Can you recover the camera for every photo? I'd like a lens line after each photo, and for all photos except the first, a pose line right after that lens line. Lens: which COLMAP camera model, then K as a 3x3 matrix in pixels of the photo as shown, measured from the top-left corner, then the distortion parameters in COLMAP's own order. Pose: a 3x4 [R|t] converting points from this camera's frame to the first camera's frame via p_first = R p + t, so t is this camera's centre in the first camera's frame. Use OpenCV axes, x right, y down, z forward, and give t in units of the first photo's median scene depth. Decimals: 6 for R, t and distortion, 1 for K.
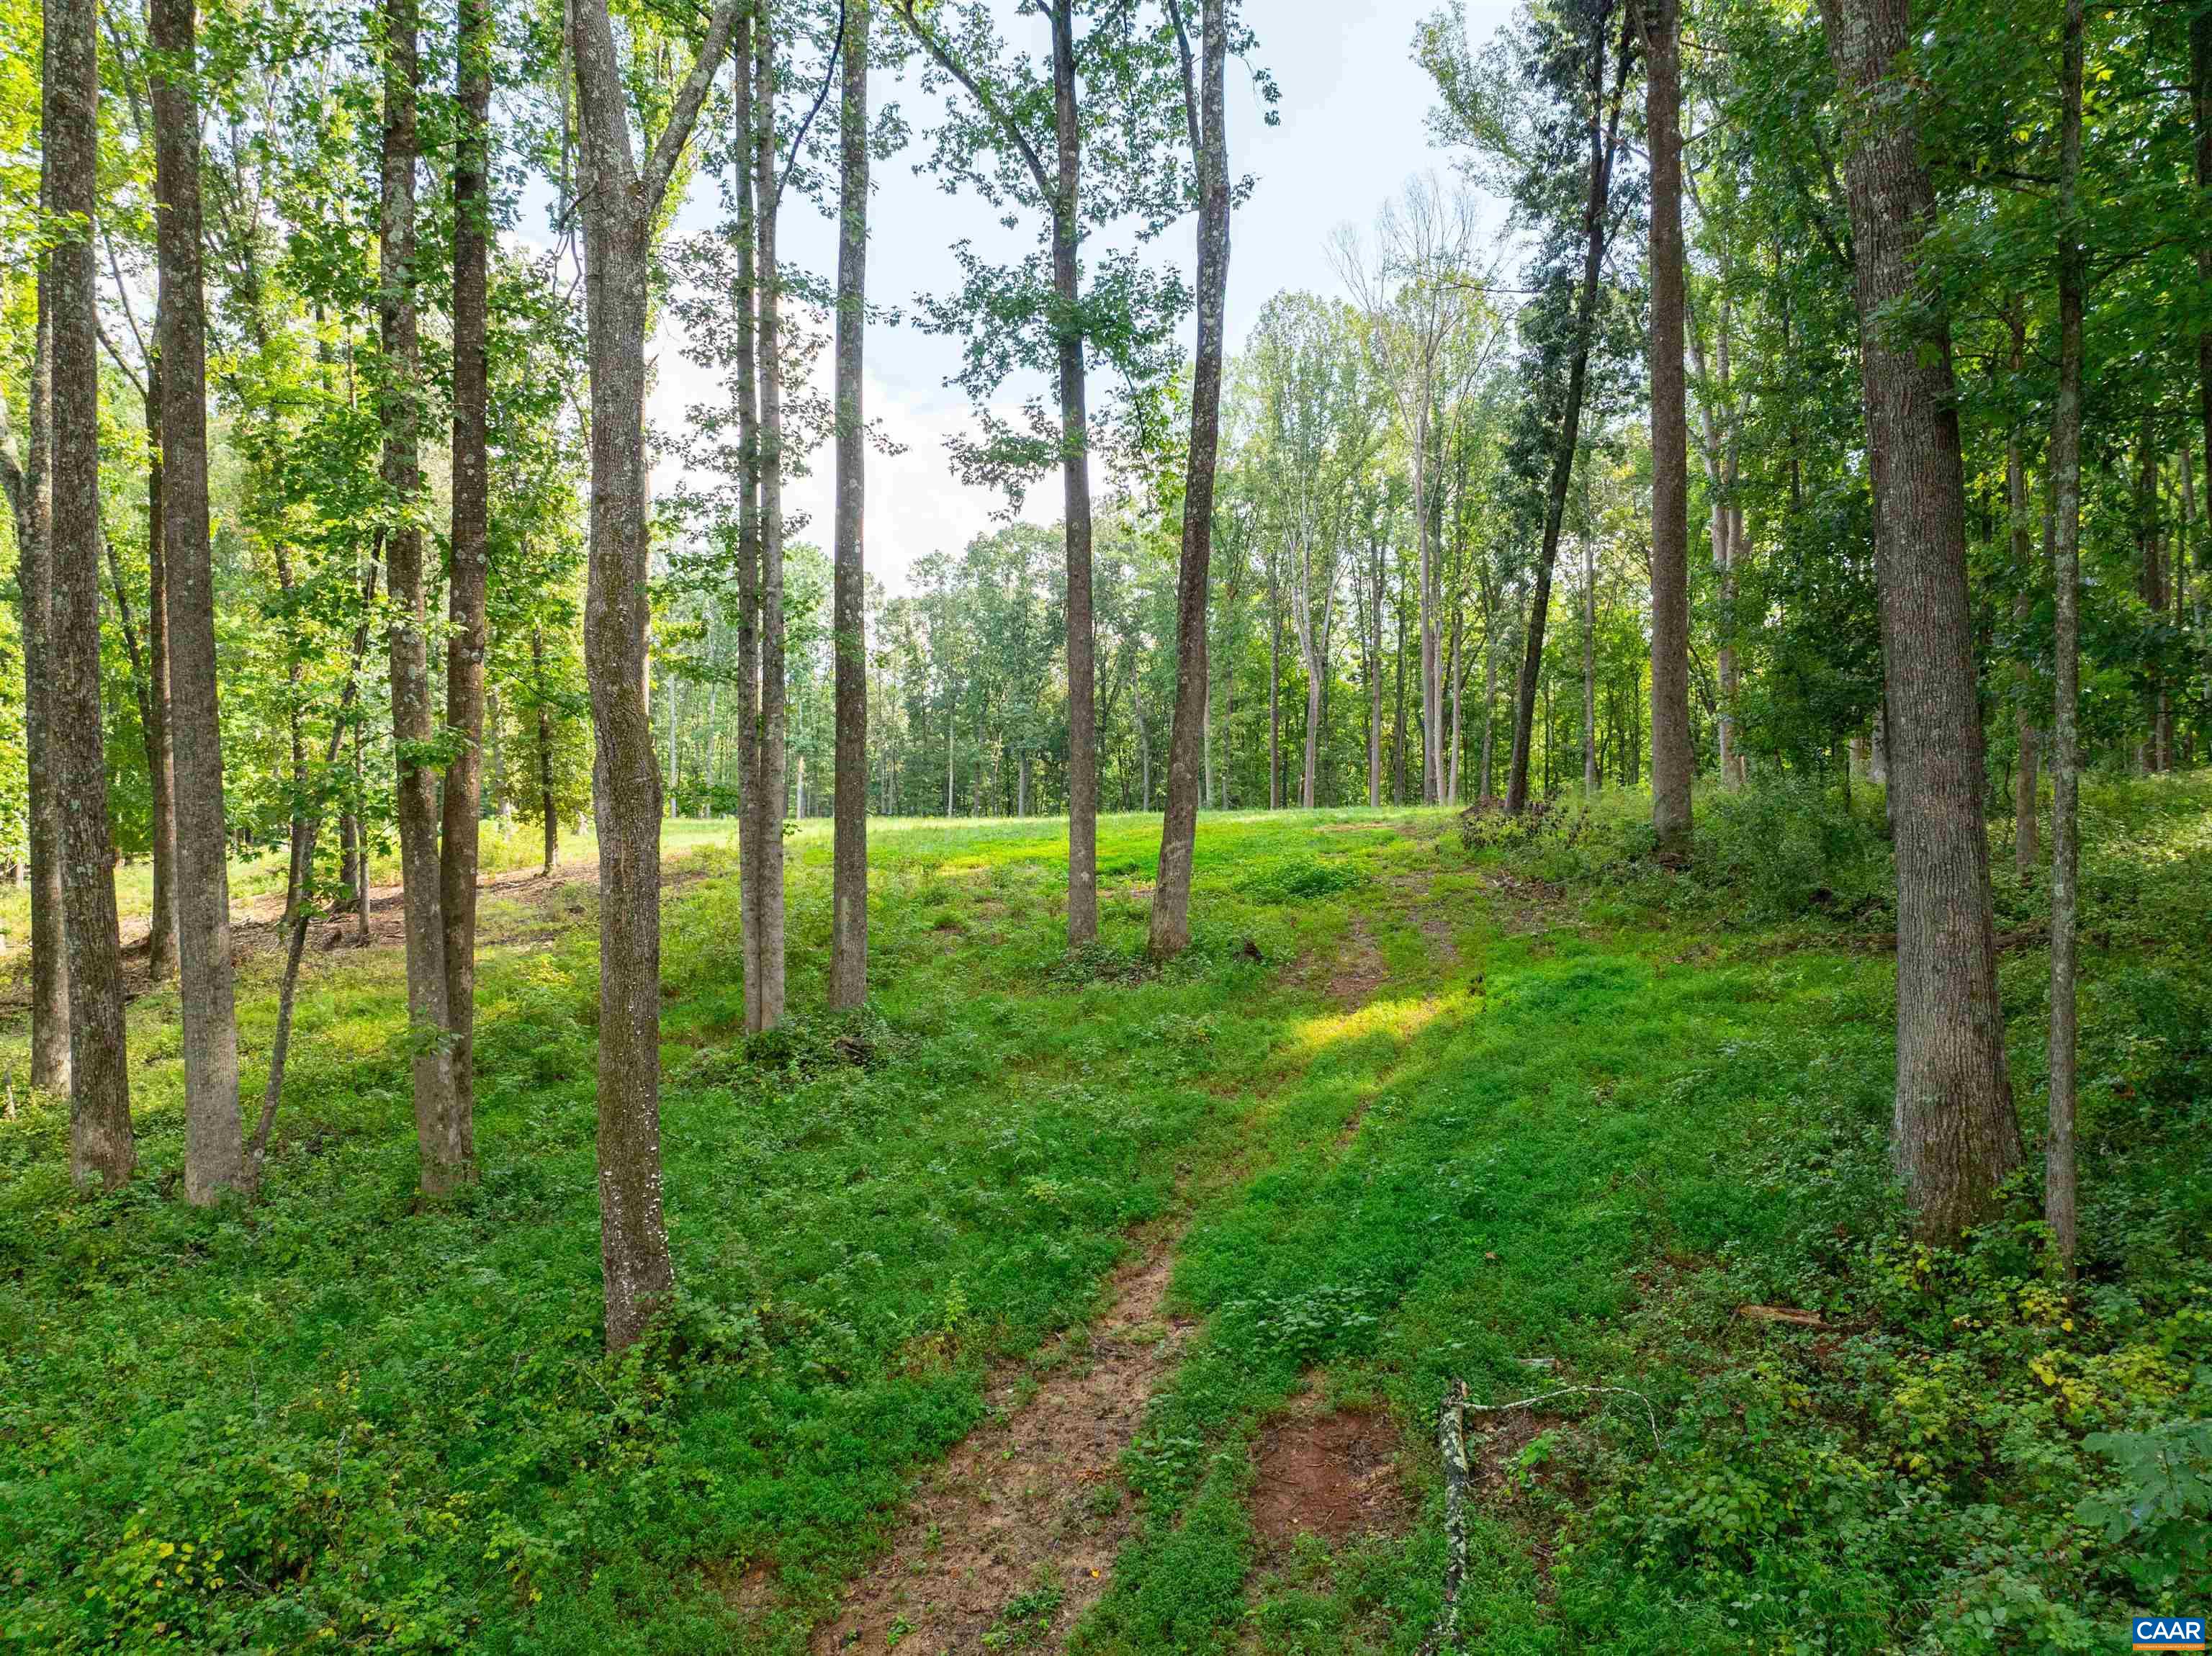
lens RADIAL K [[1533.0, 0, 1106.0], [0, 1533.0, 828.0], [0, 0, 1]] dist [-0.044005, 0.001863]
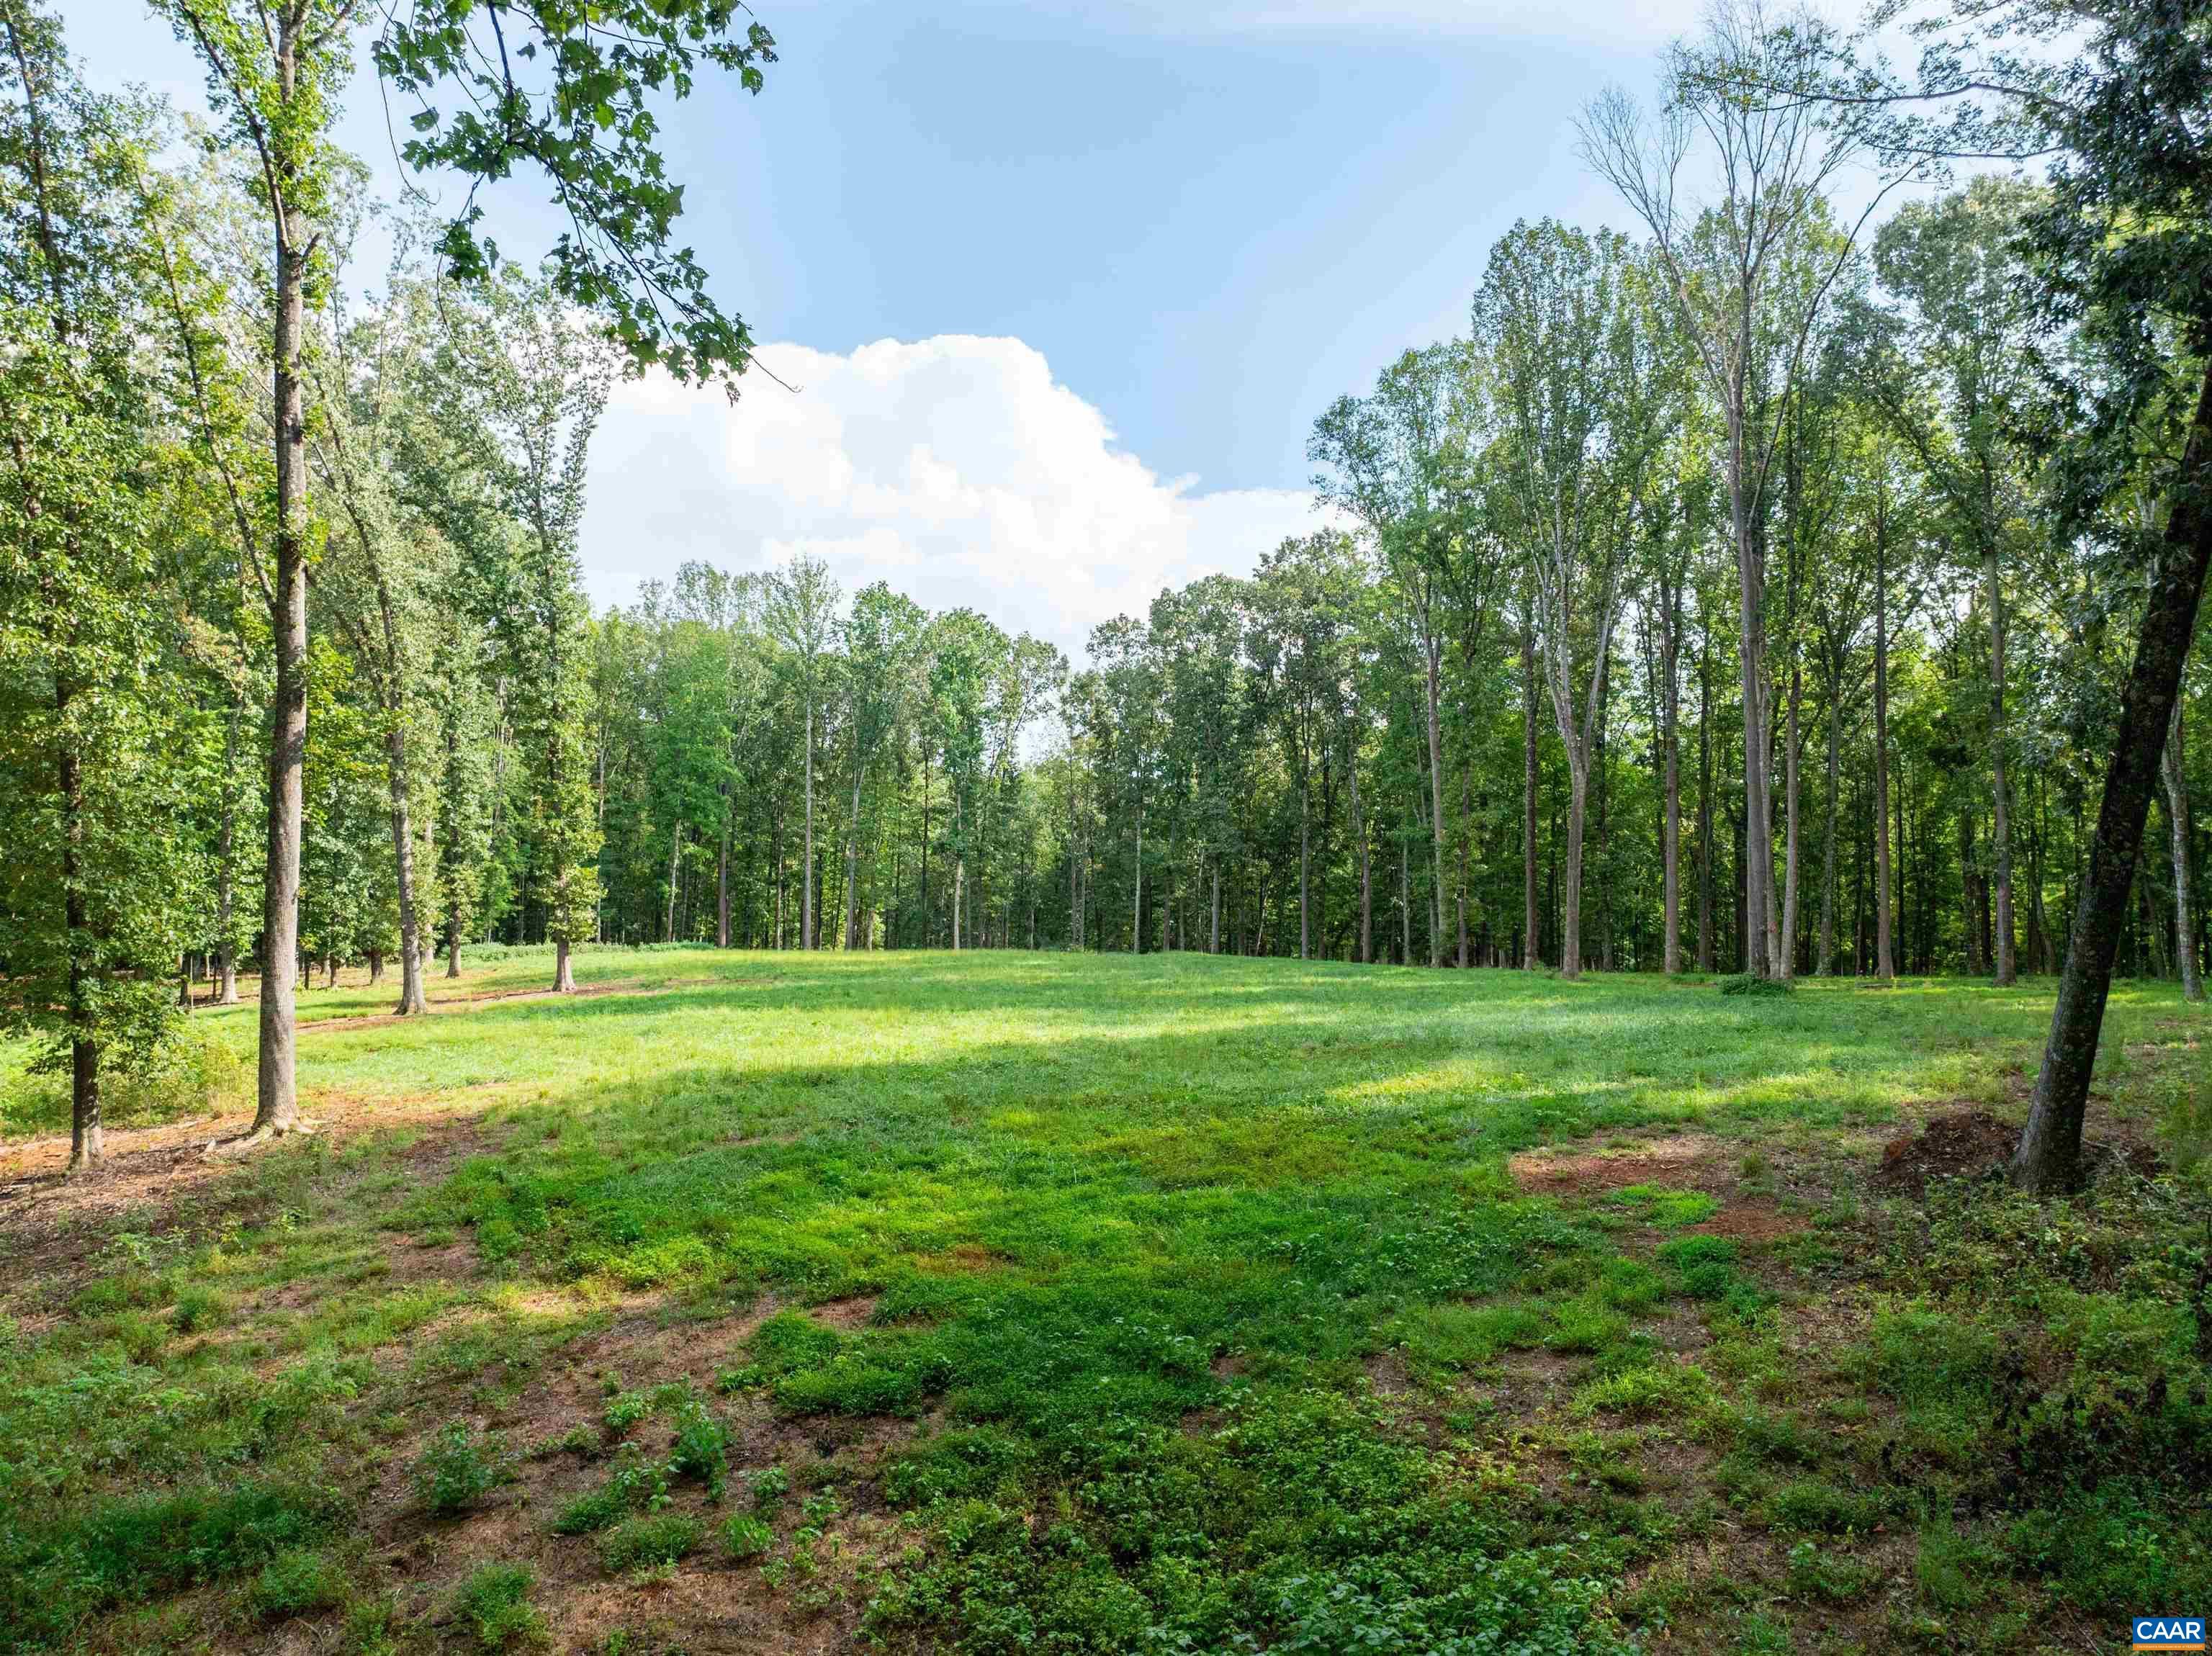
lens RADIAL K [[1533.0, 0, 1106.0], [0, 1533.0, 828.0], [0, 0, 1]] dist [-0.044005, 0.001863]
pose [[0.983484, -0.005929, -0.180897, 0.036480], [-0.002861, 0.998829, -0.048290, -0.027426], [0.180972, 0.048010, 0.982316, 0.205107]]
